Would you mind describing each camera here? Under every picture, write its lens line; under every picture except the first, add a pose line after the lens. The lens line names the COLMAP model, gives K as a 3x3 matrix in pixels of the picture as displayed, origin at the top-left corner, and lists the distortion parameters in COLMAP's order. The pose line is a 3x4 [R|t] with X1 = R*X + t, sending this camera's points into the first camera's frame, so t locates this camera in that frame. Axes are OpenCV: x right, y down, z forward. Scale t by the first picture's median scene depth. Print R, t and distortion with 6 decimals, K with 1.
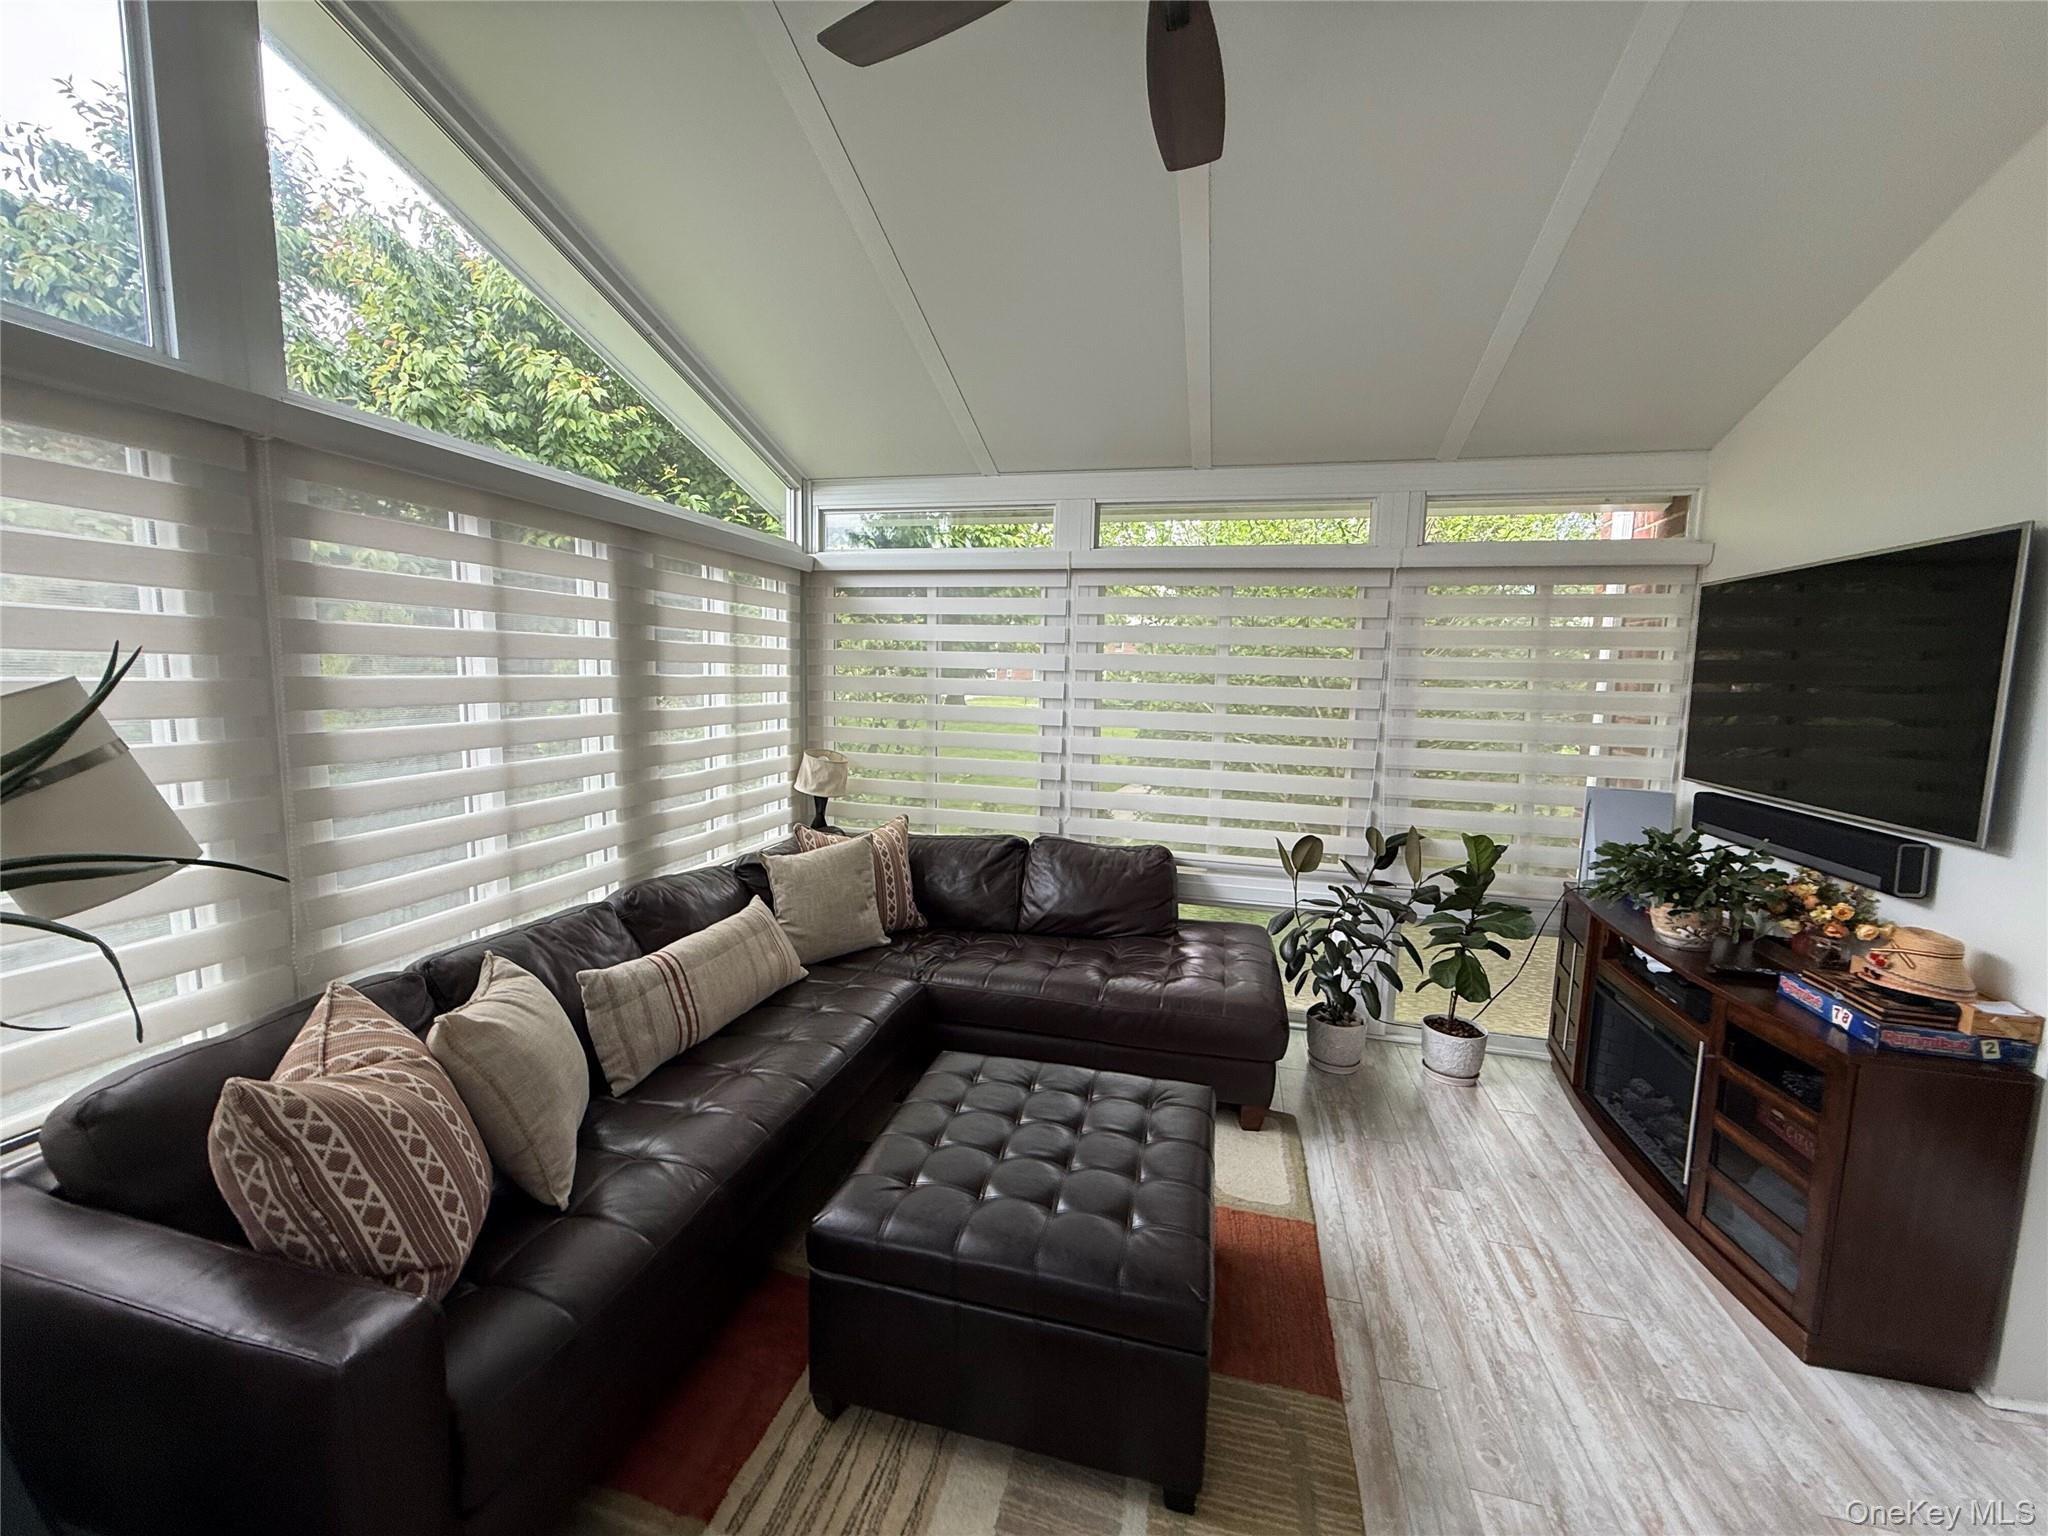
lens RADIAL K [[816.8, 0, 1033.7], [0, 816.8, 764.3], [0, 0, 1]] dist [-0.000652, -0.000147]
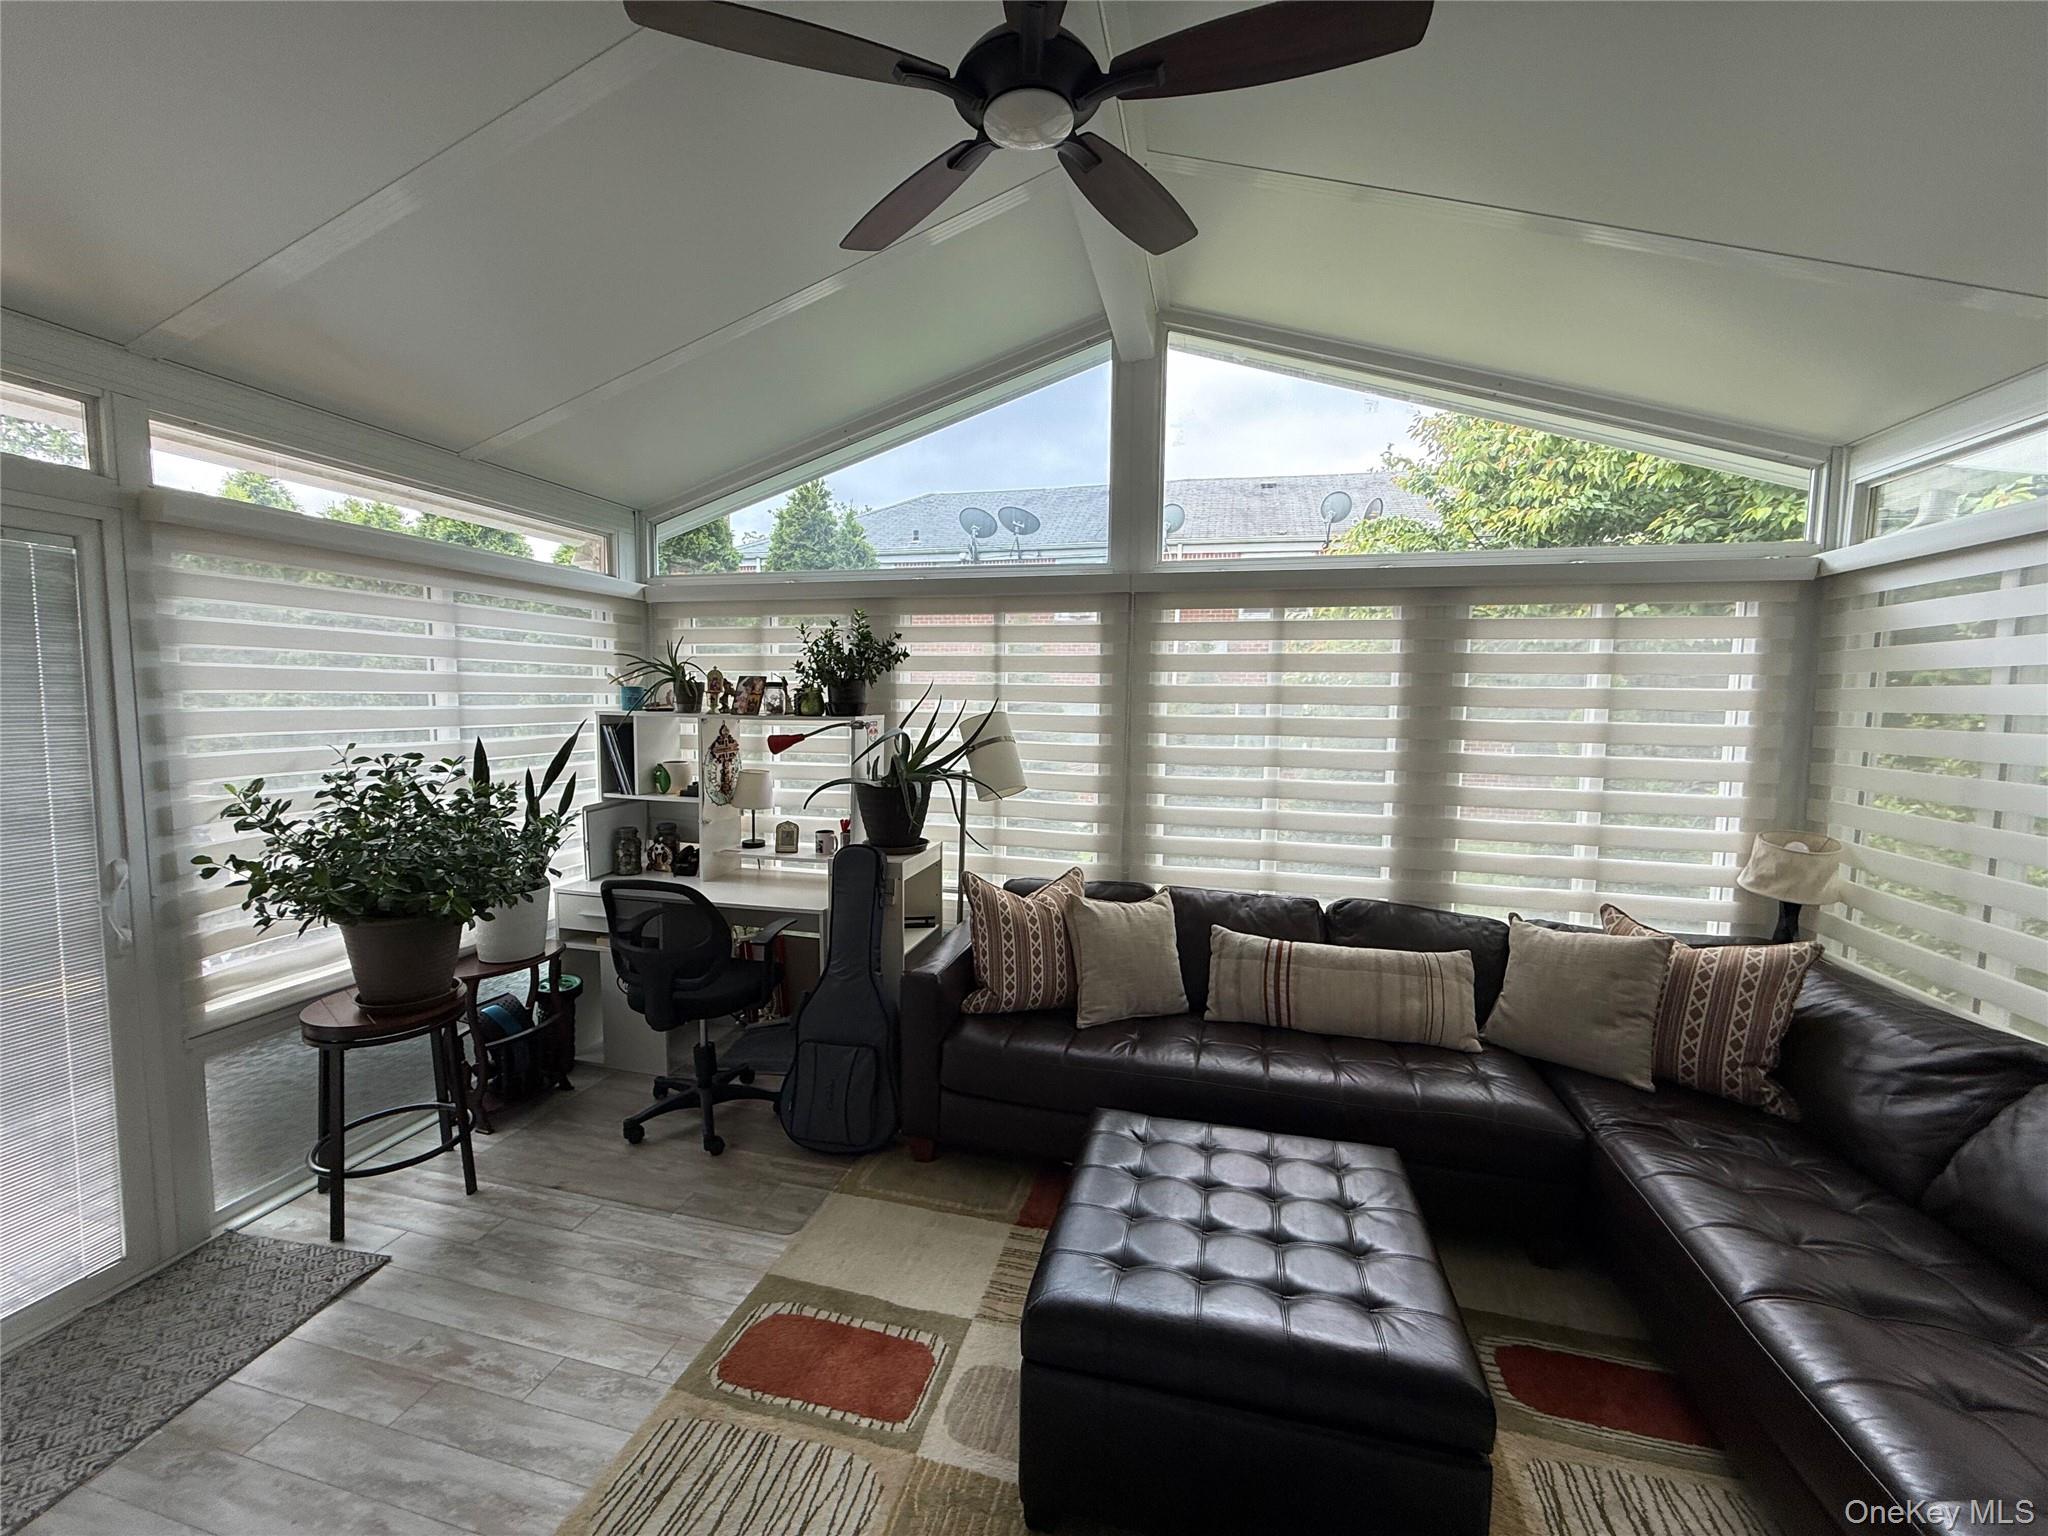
lens RADIAL K [[816.8, 0, 1032.9], [0, 816.8, 761.5], [0, 0, 1]] dist [-0.000652, -0.000147]
pose [[-0.022077, 0.053837, -0.998306, 0.759895], [-0.131261, 0.989749, 0.056278, -0.054338], [0.991102, 0.132281, -0.014784, 0.617375]]
